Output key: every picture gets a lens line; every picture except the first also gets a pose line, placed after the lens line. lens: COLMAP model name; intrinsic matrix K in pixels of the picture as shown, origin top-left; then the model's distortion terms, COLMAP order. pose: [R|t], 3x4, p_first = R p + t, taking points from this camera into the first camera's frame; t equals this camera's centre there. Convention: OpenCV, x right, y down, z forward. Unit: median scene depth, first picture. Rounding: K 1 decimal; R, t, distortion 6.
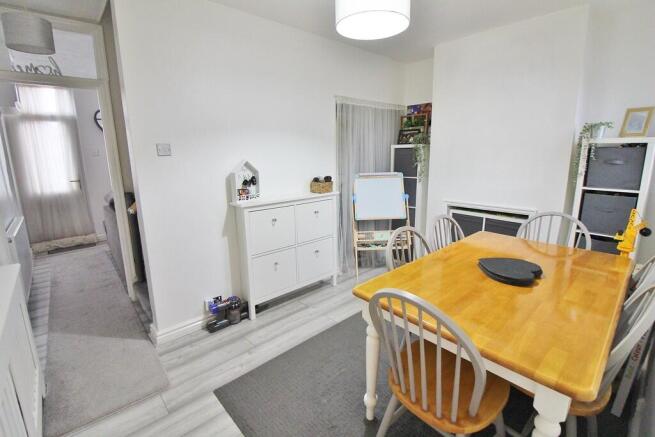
lens RADIAL K [[310.1, 0, 327.7], [0, 310.1, 213.7], [0, 0, 1]] dist [-0.000777, -0.002338]
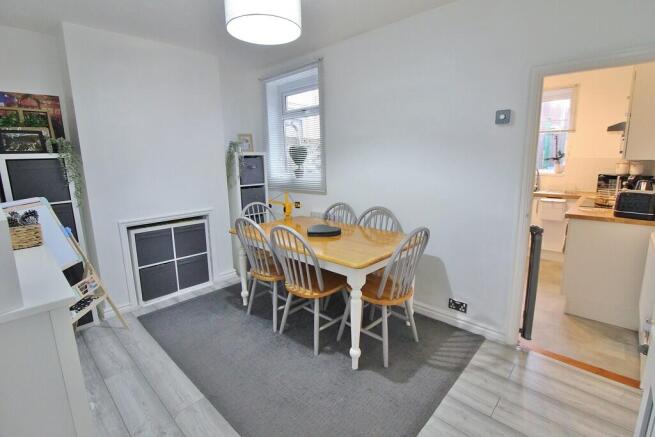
lens RADIAL K [[310.1, 0, 327.6], [0, 310.1, 213.7], [0, 0, 1]] dist [-0.000777, -0.002338]
pose [[-0.110912, -0.150781, 0.982326, -0.531510], [0.227355, 0.958363, 0.172773, -0.090365], [-0.967475, 0.242499, -0.072013, 0.574496]]
